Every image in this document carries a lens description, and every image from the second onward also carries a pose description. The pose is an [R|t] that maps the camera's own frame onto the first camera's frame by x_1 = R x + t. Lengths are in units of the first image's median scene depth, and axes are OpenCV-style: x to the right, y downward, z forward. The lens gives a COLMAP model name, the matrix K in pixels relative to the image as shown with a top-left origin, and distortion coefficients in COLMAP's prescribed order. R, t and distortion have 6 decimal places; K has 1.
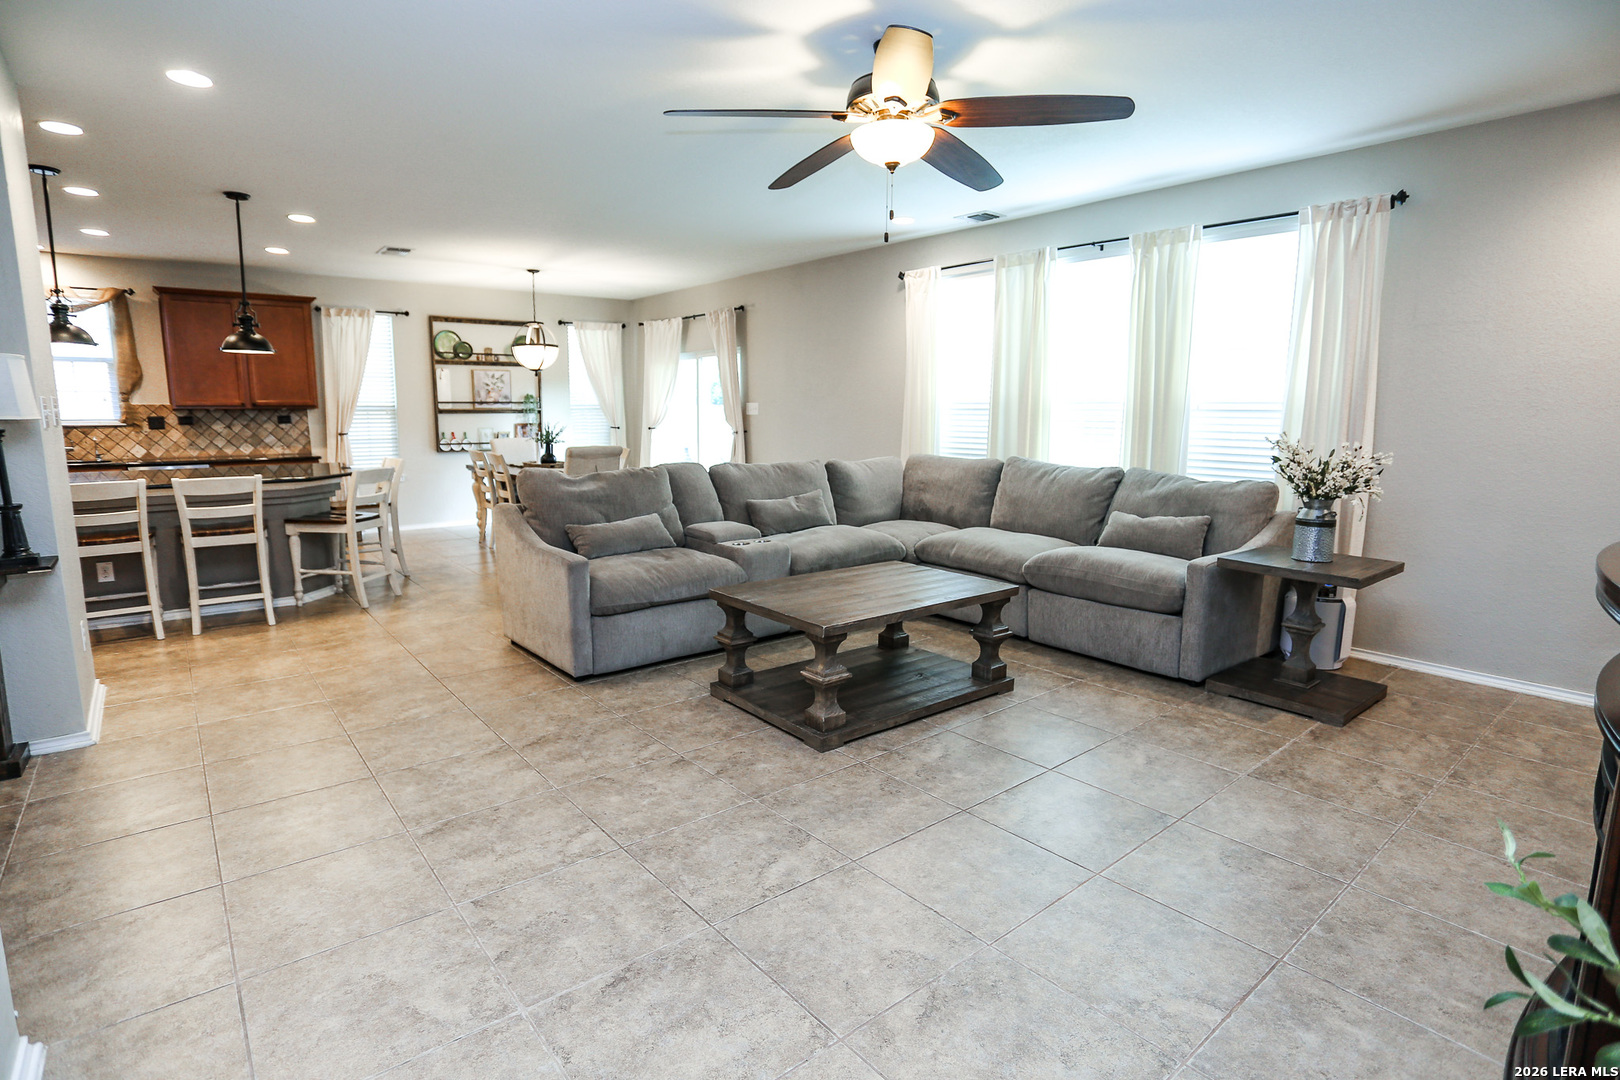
lens RADIAL K [[808.6, 0, 798.3], [0, 808.6, 543.4], [0, 0, 1]] dist [-0.077676, 0.035098]
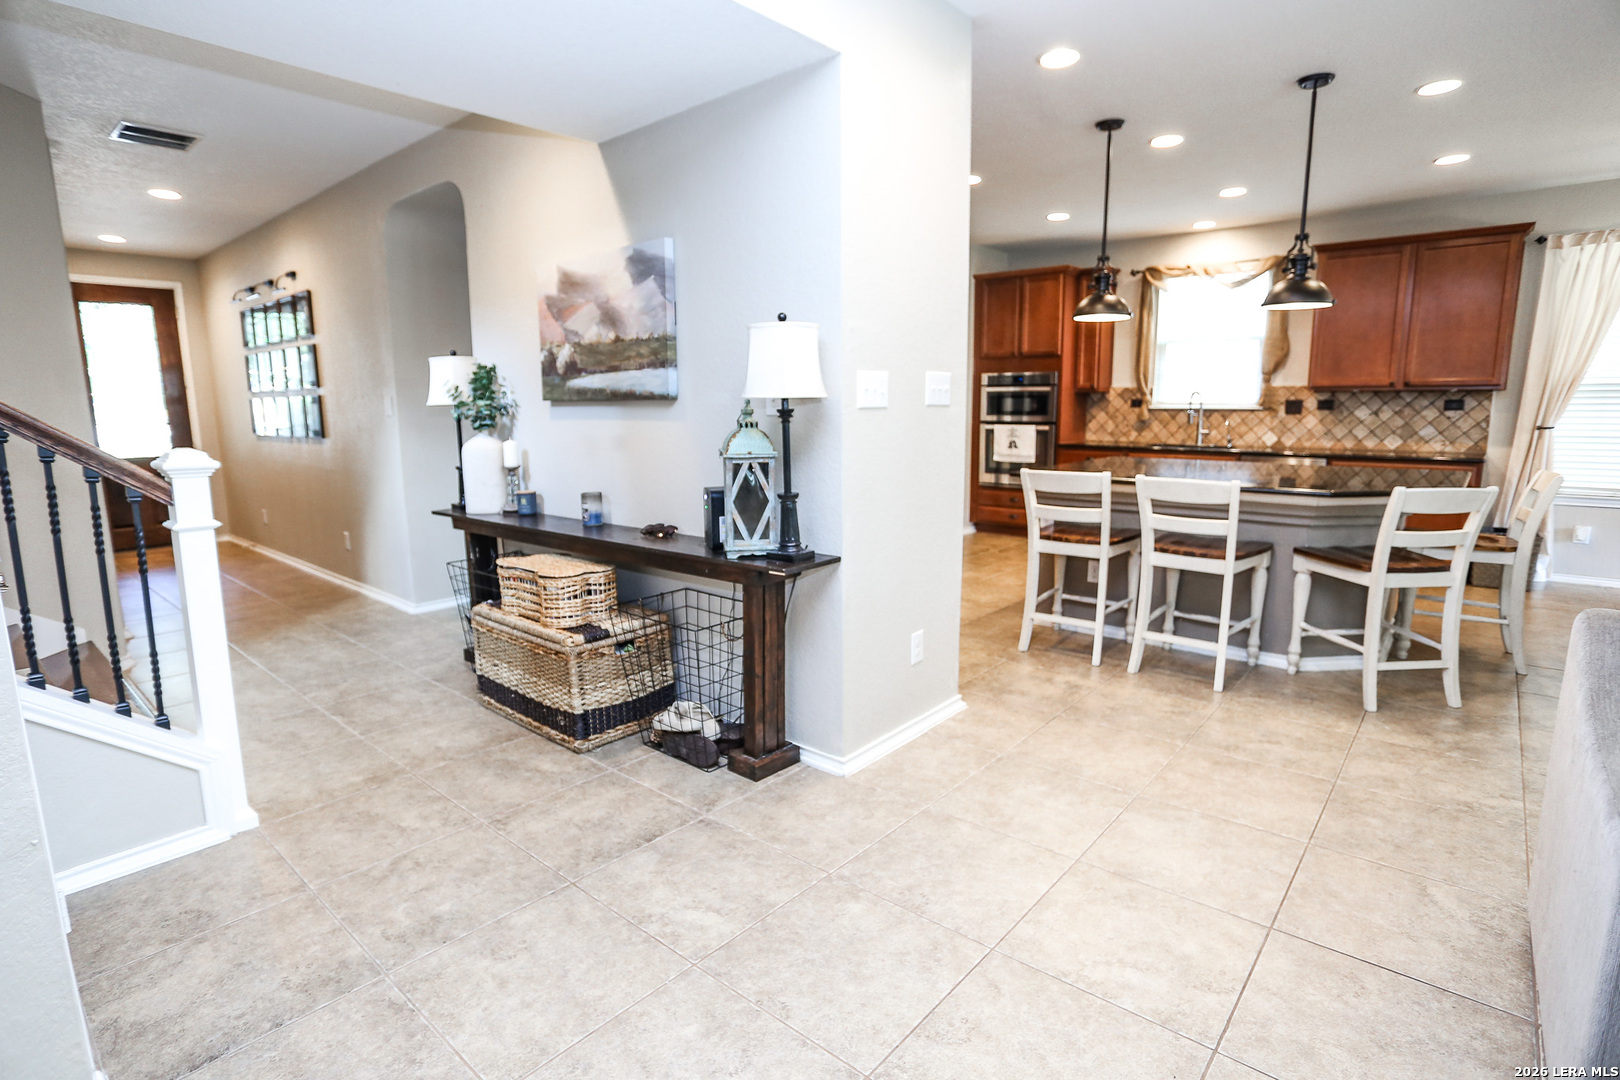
lens RADIAL K [[816.4, 0, 810.0], [0, 816.4, 540.0], [0, 0, 1]] dist [-0.066689, 0.030309]
pose [[0.177605, 0.160621, -0.970905, -0.033599], [-0.150368, 0.979435, 0.134526, -0.048349], [0.972546, 0.122100, 0.198104, 0.319122]]
